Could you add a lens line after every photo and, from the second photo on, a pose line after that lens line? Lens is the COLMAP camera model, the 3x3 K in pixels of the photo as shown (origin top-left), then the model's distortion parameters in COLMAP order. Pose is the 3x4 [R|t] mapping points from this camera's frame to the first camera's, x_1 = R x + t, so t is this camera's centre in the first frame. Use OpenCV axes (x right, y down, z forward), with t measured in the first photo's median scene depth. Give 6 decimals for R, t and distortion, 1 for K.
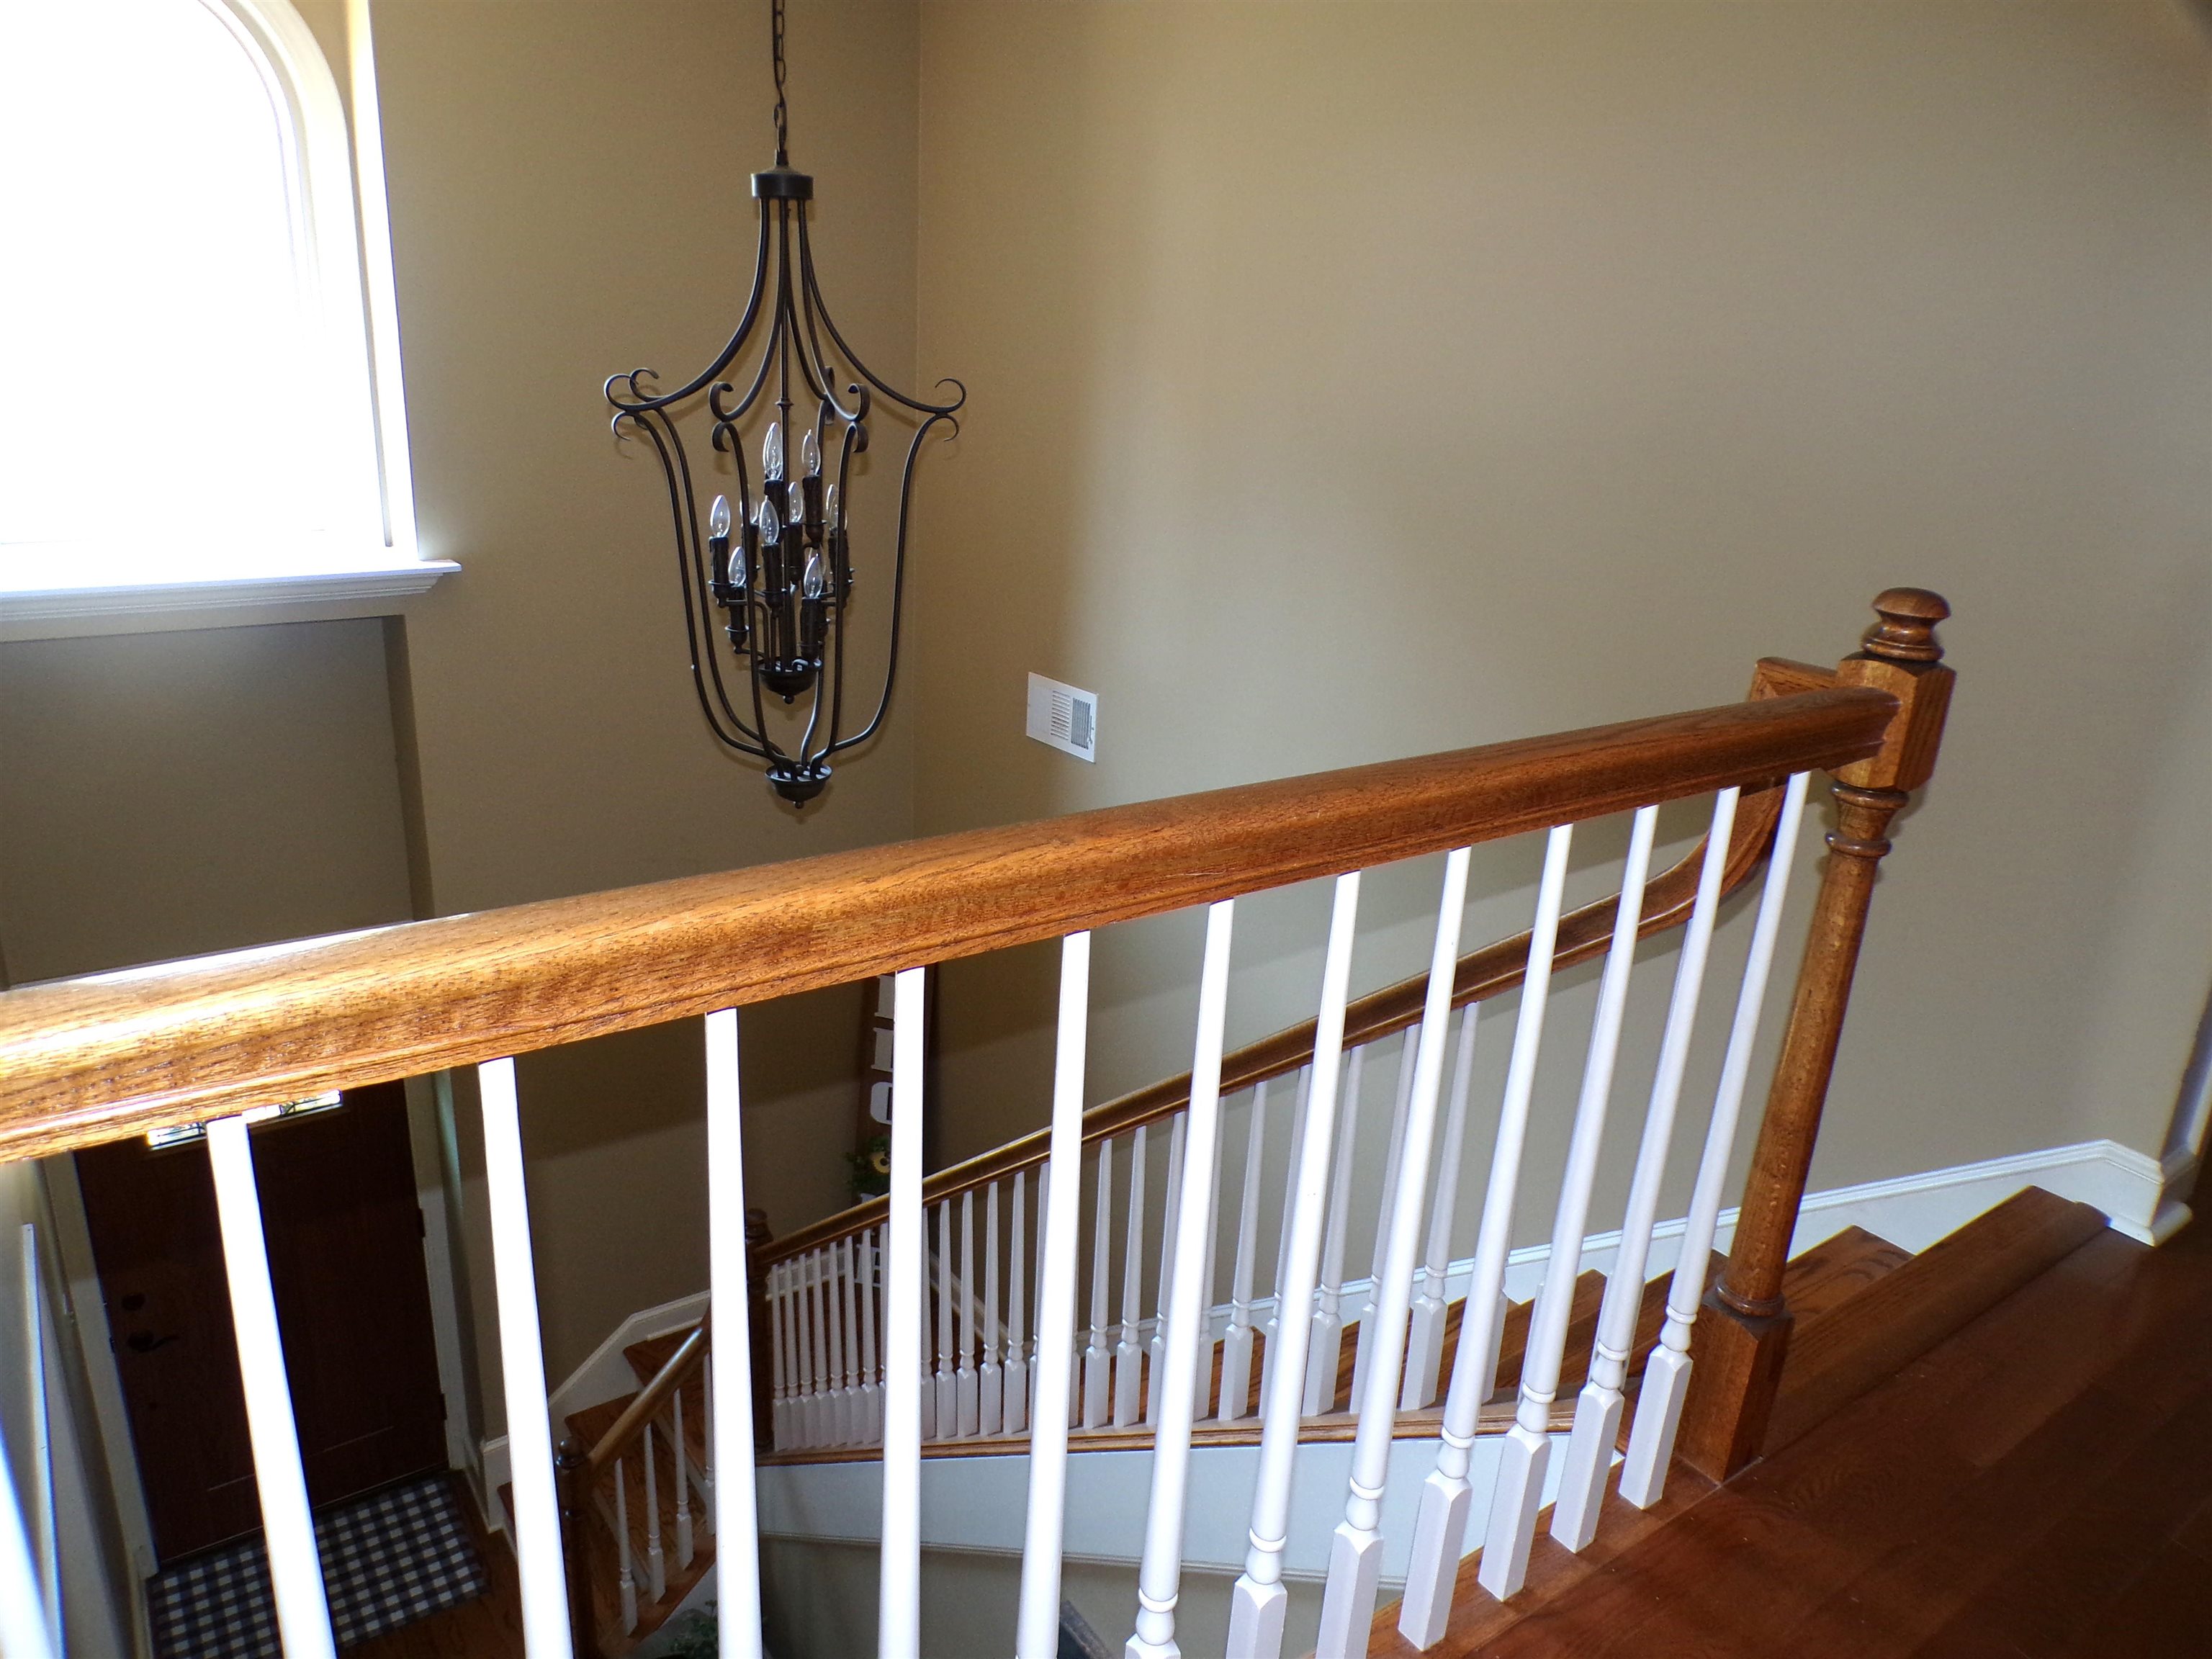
lens RADIAL K [[1491.5, 0, 1101.4], [0, 1491.5, 827.1], [0, 0, 1]] dist [-0.048563, 0.014591]
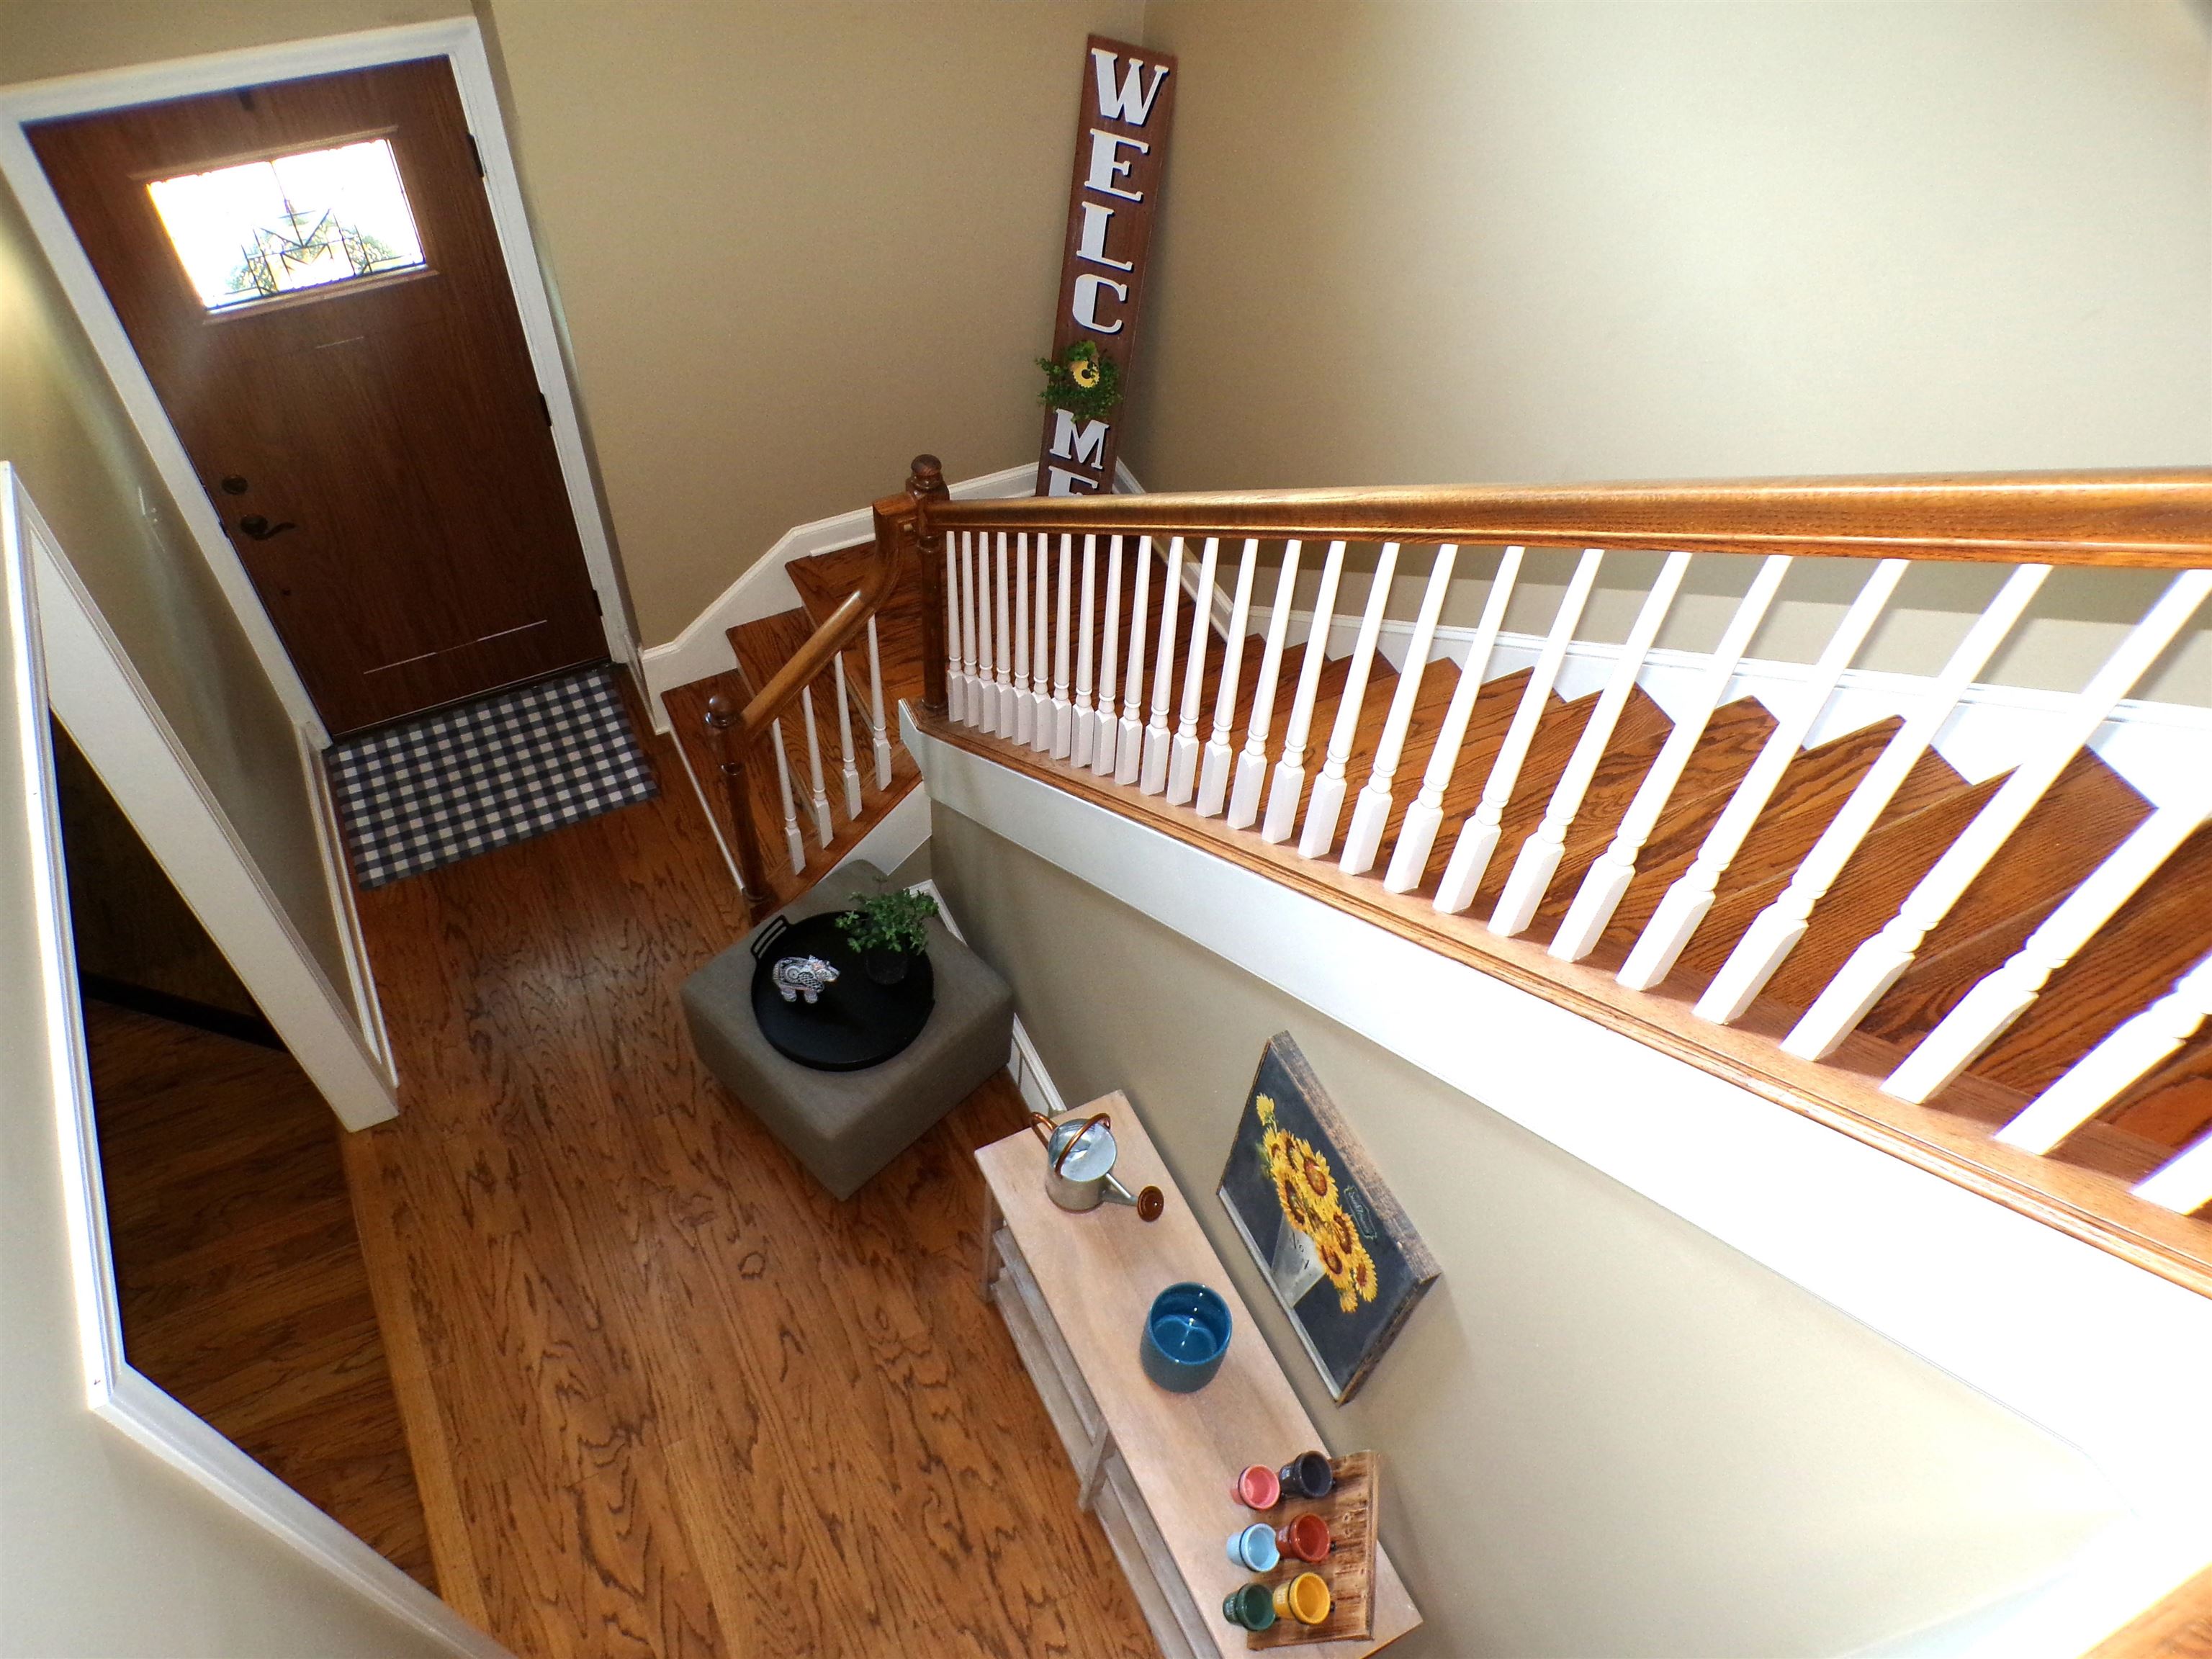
lens RADIAL K [[1505.7, 0, 1094.0], [0, 1505.7, 827.8], [0, 0, 1]] dist [-0.047445, 0.029836]
pose [[0.988072, 0.123760, -0.091640, -0.040291], [-0.054273, 0.836762, 0.544870, -0.017195], [0.144114, -0.533397, 0.833498, 0.203154]]
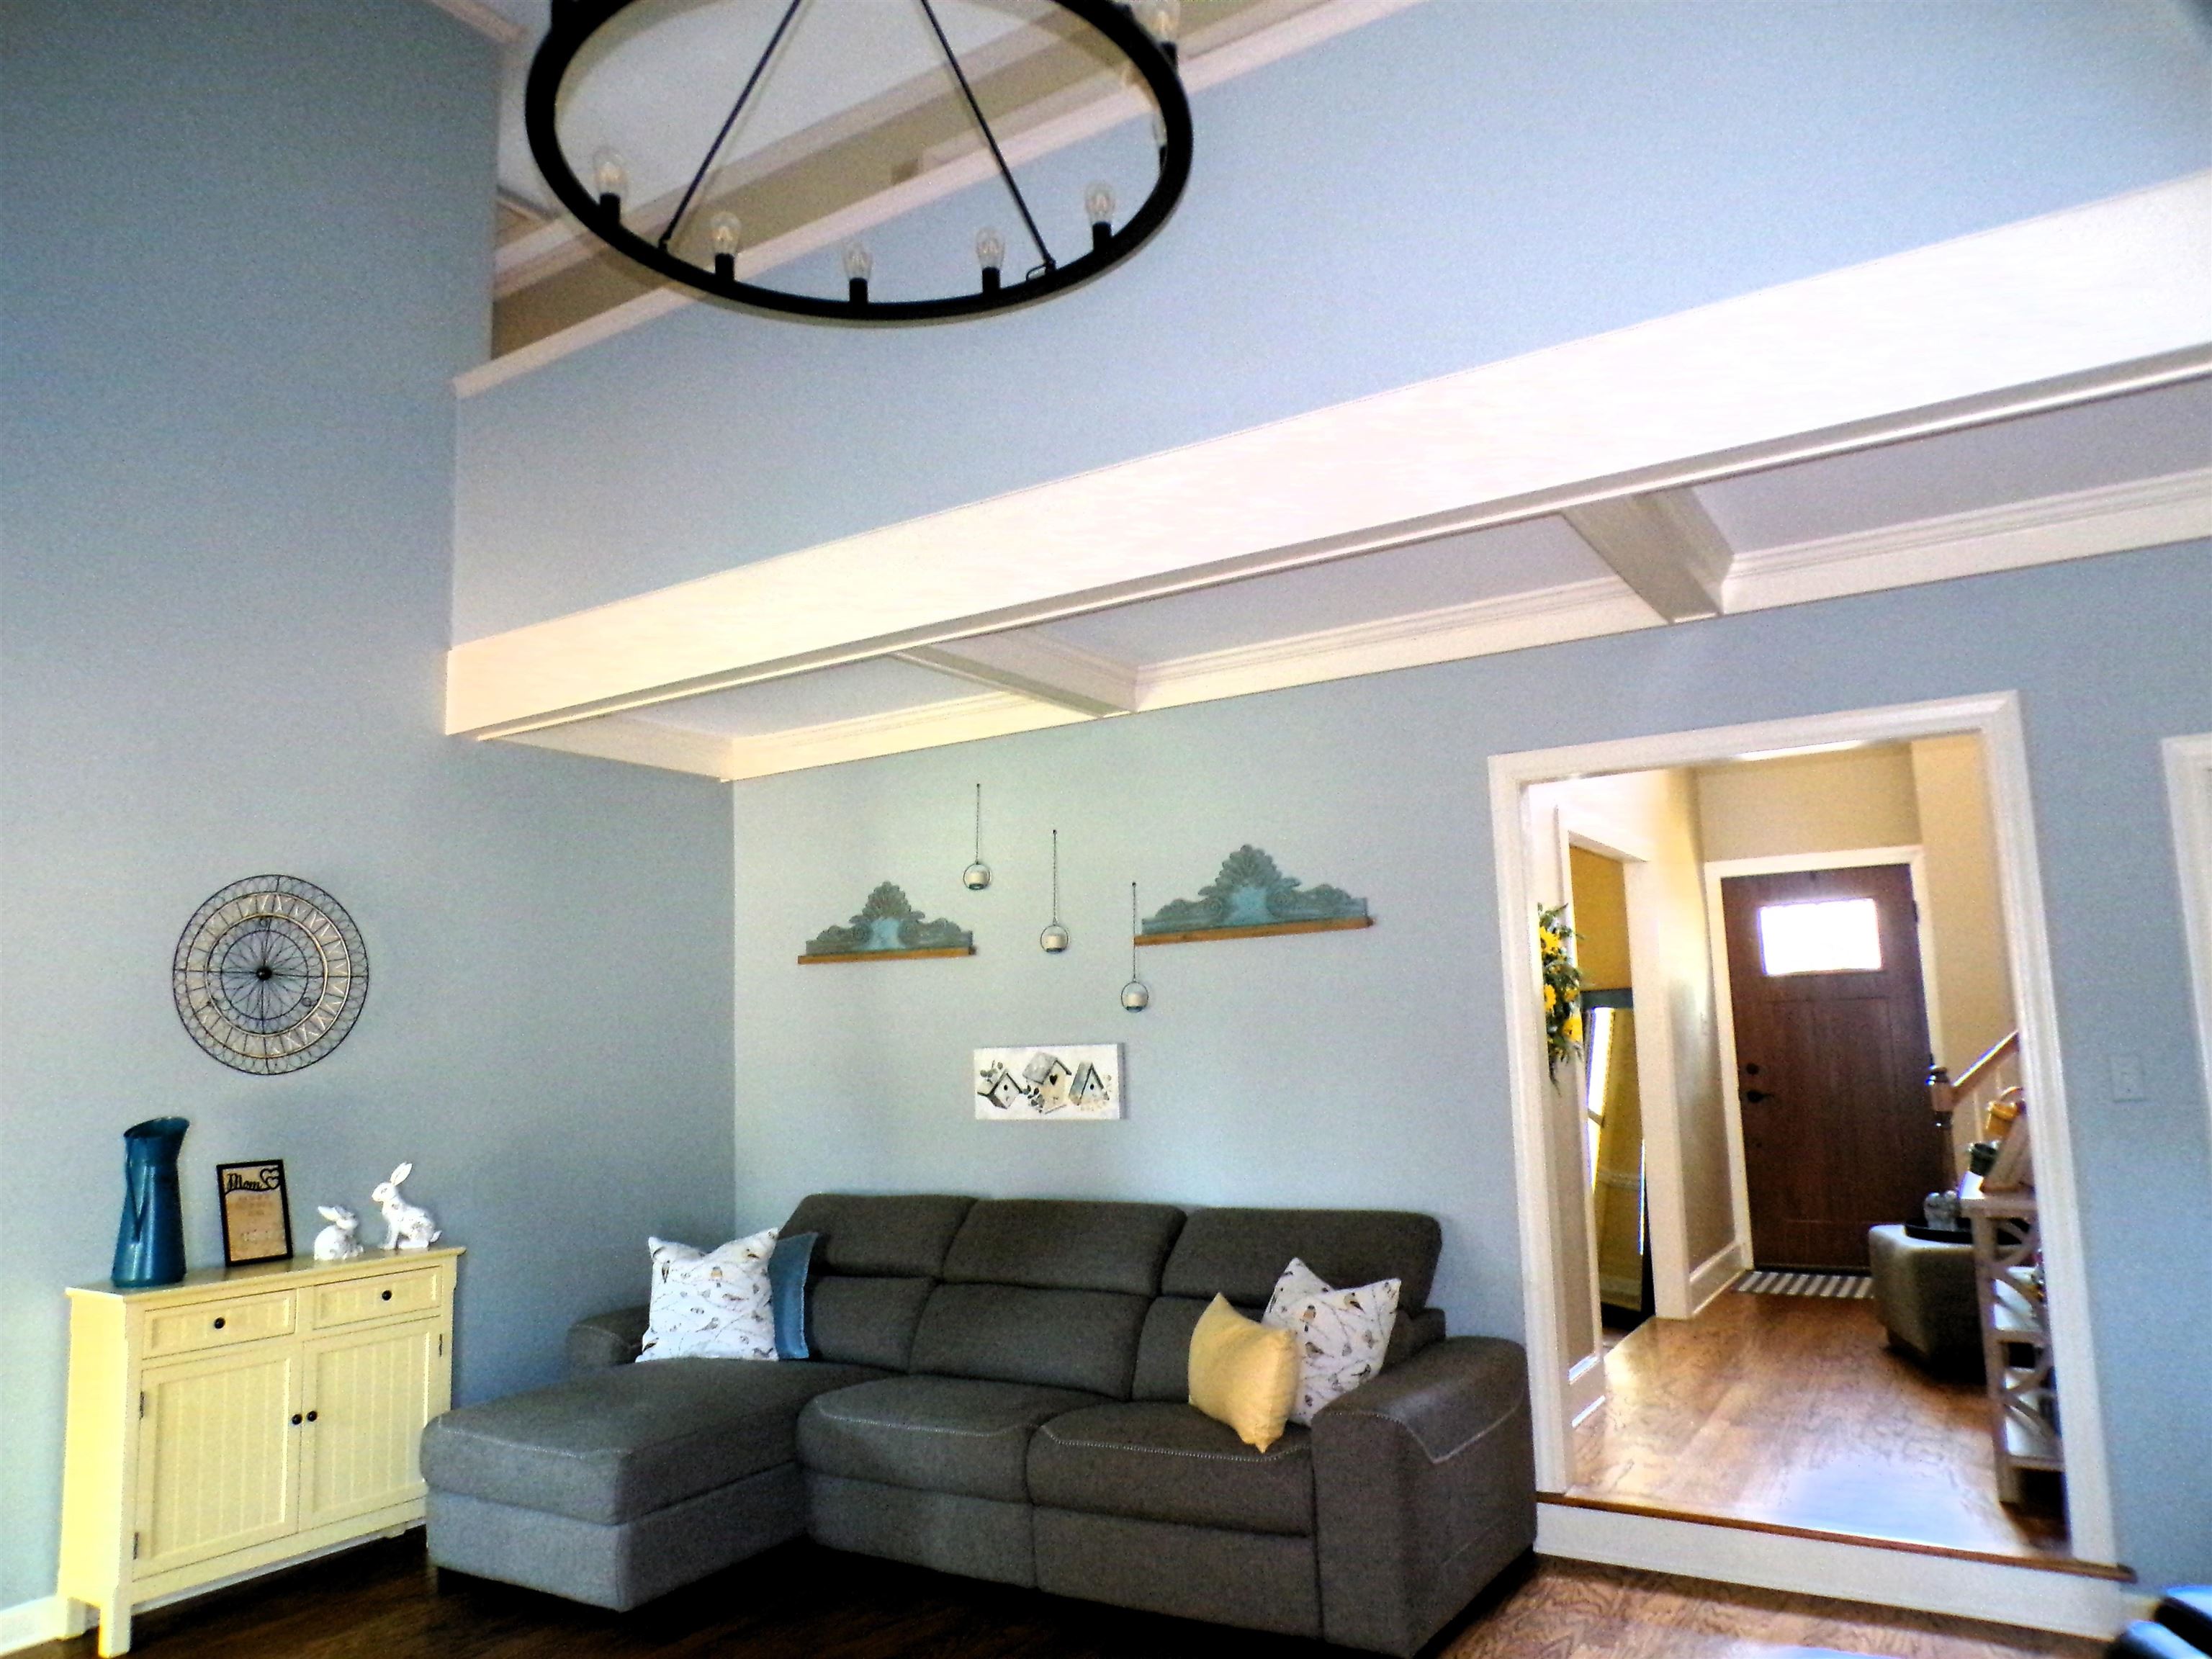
lens RADIAL K [[1491.5, 0, 1101.4], [0, 1491.5, 827.1], [0, 0, 1]] dist [-0.048563, 0.014591]
pose [[0.377385, -0.210340, -0.901852, 0.628029], [-0.252869, 0.913447, -0.318859, 0.763659], [0.890863, 0.348383, 0.291533, -0.266488]]
